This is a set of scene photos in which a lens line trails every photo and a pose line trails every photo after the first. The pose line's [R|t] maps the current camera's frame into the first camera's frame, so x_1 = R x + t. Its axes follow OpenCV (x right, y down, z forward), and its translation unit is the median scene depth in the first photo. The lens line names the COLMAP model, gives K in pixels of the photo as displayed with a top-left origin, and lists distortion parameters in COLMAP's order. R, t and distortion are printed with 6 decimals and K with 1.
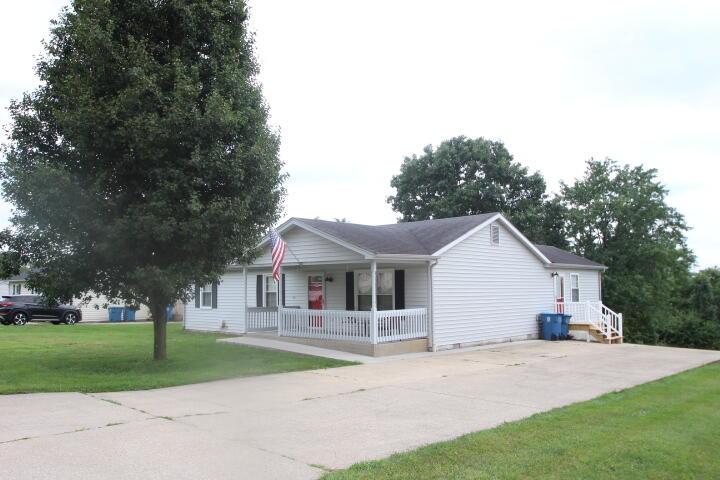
lens RADIAL K [[582.5, 0, 360.0], [0, 582.5, 240.0], [0, 0, 1]] dist [-0.103894, 0.095437]
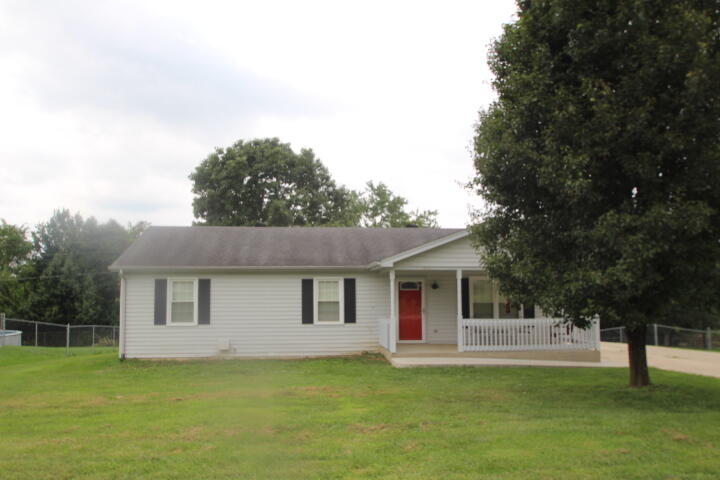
lens RADIAL K [[582.5, 0, 360.0], [0, 582.5, 240.0], [0, 0, 1]] dist [-0.103894, 0.095437]
pose [[0.679698, 0.066950, 0.730430, -0.692486], [-0.059382, 0.997580, -0.036178, 0.032275], [-0.731084, -0.018785, 0.682029, 0.418843]]
